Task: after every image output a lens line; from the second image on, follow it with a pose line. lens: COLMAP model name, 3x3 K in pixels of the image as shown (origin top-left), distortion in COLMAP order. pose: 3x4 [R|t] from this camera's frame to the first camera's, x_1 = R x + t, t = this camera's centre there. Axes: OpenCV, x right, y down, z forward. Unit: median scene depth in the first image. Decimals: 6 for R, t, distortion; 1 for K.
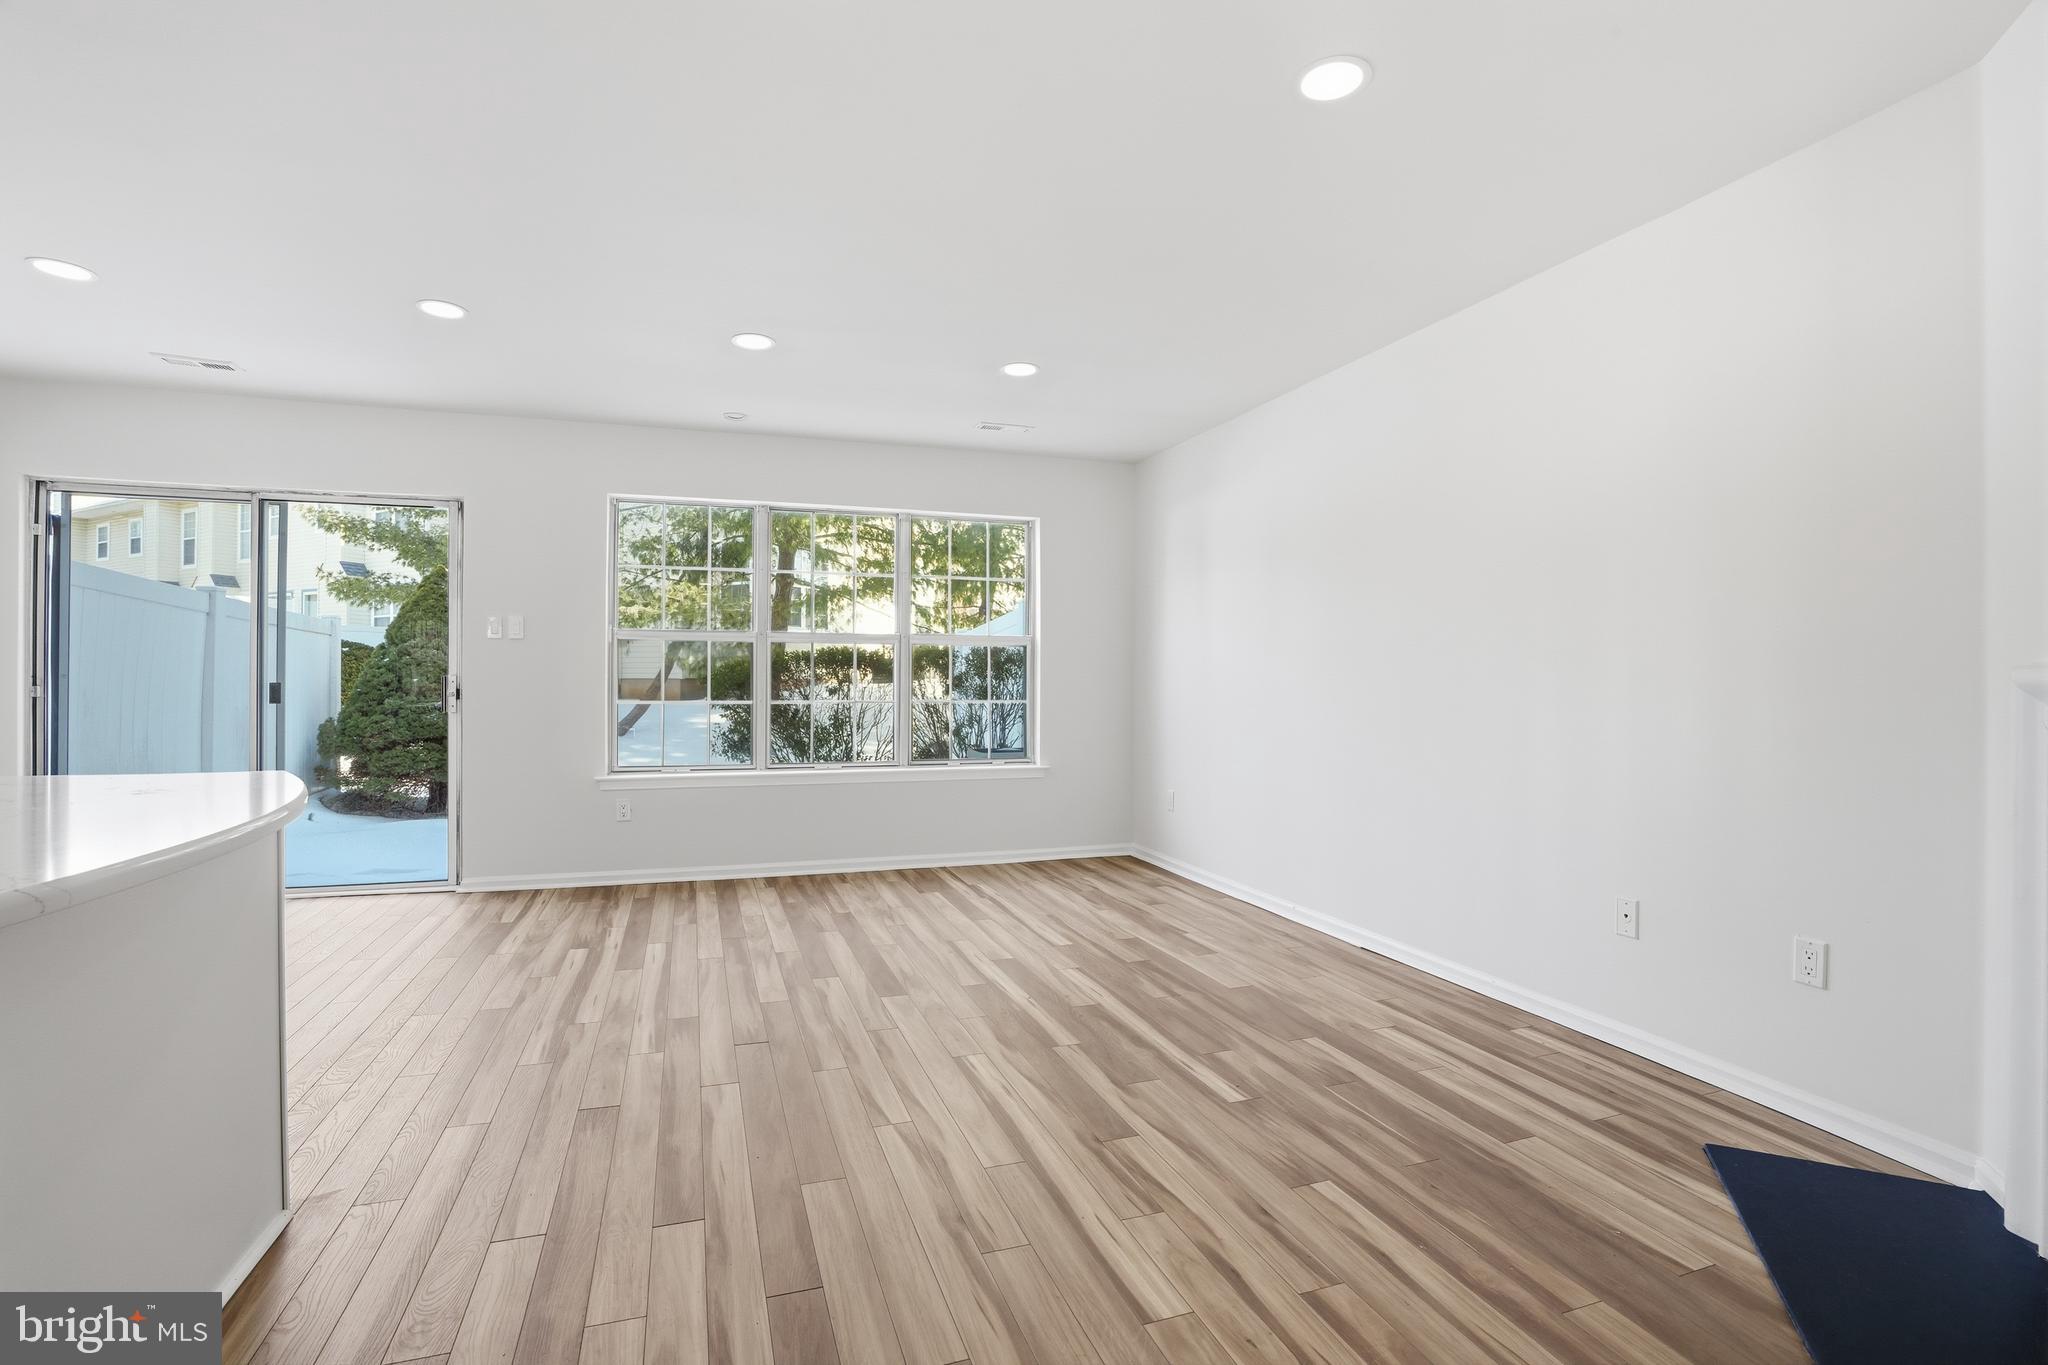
lens RADIAL K [[941.5, 0, 1018.9], [0, 941.5, 673.4], [0, 0, 1]] dist [-0.075176, 0.029255]
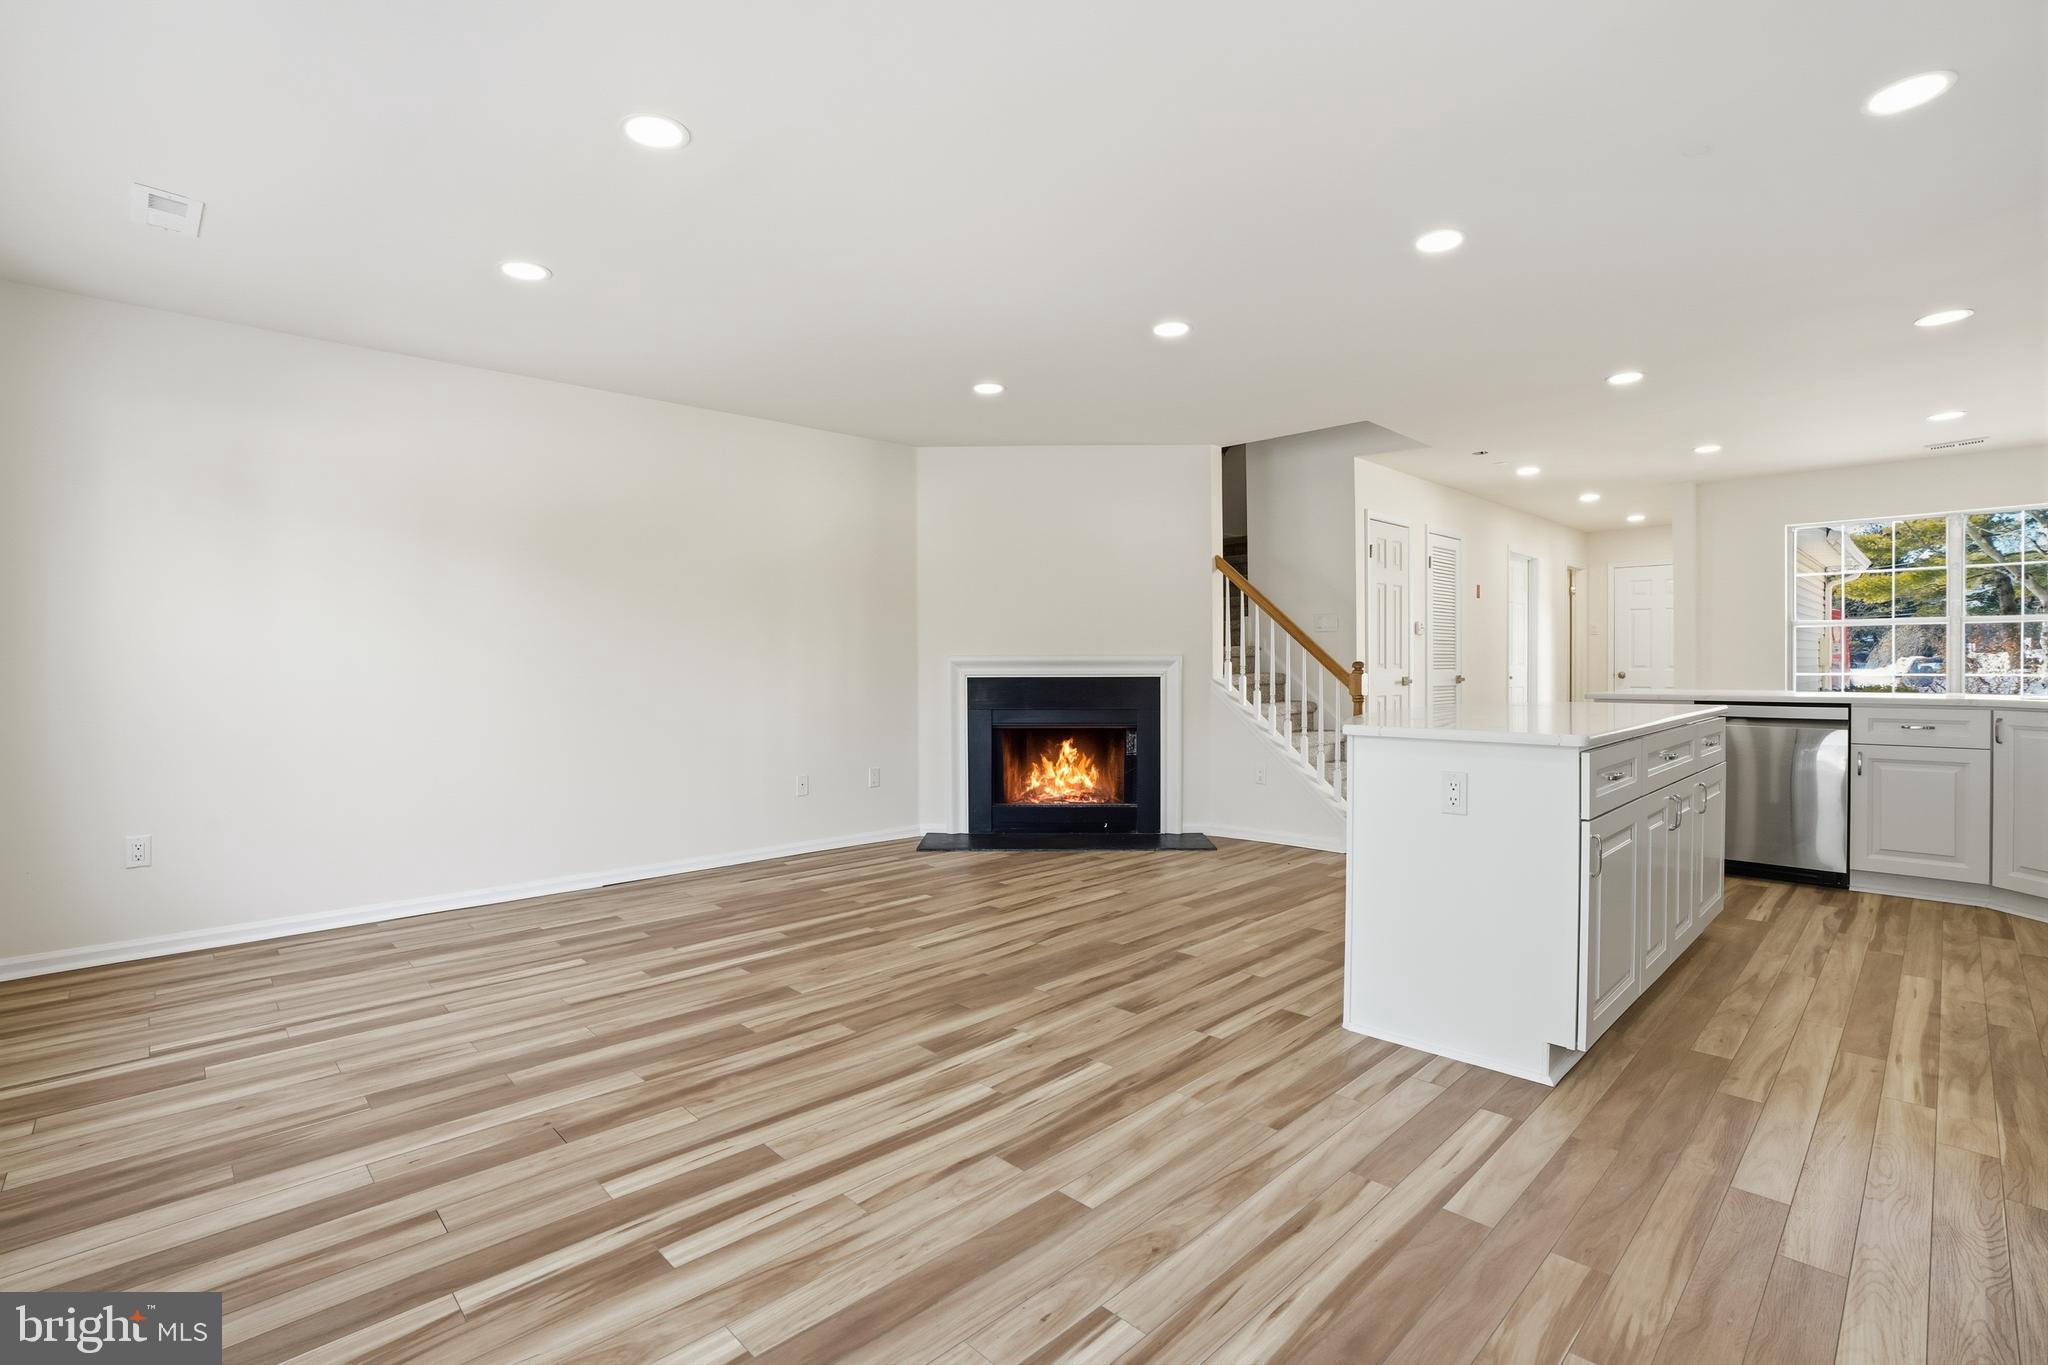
lens RADIAL K [[941.5, 0, 1018.9], [0, 941.5, 673.4], [0, 0, 1]] dist [-0.075176, 0.029255]
pose [[-0.415579, -0.012663, 0.909469, -0.844166], [-0.001377, 0.999911, 0.013294, 0.004283], [-0.909556, 0.004273, -0.415560, 0.909924]]
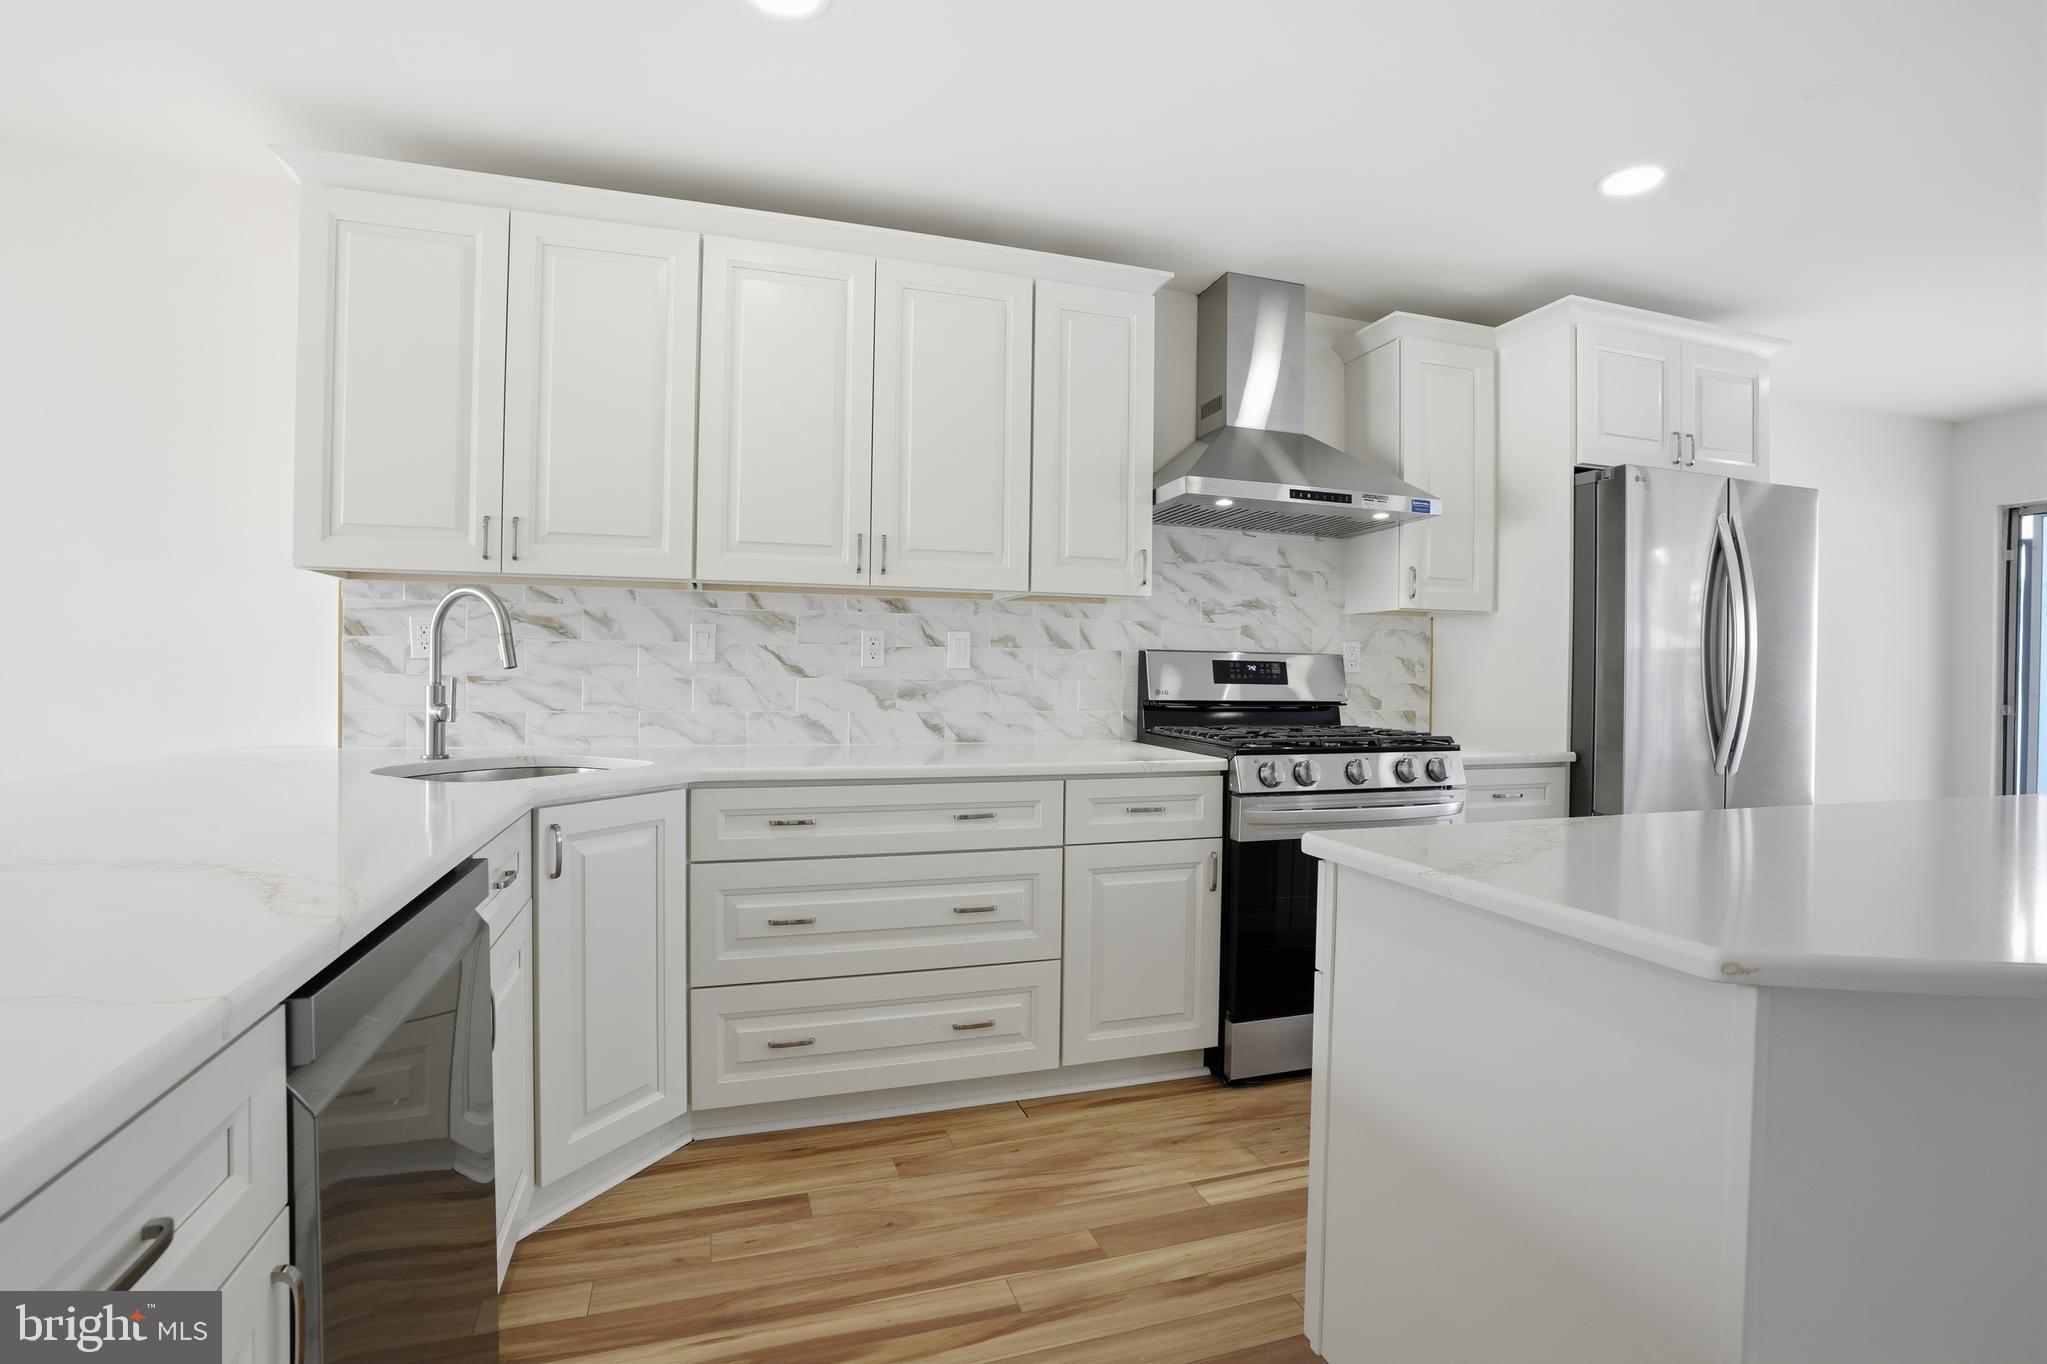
lens RADIAL K [[941.0, 0, 1018.4], [0, 941.0, 672.9], [0, 0, 1]] dist [-0.075176, 0.029255]
pose [[-0.027174, -0.002158, -0.999628, -0.015277], [-0.008234, 0.999964, -0.001935, -0.011059], [0.999597, 0.008179, -0.027190, -0.130081]]
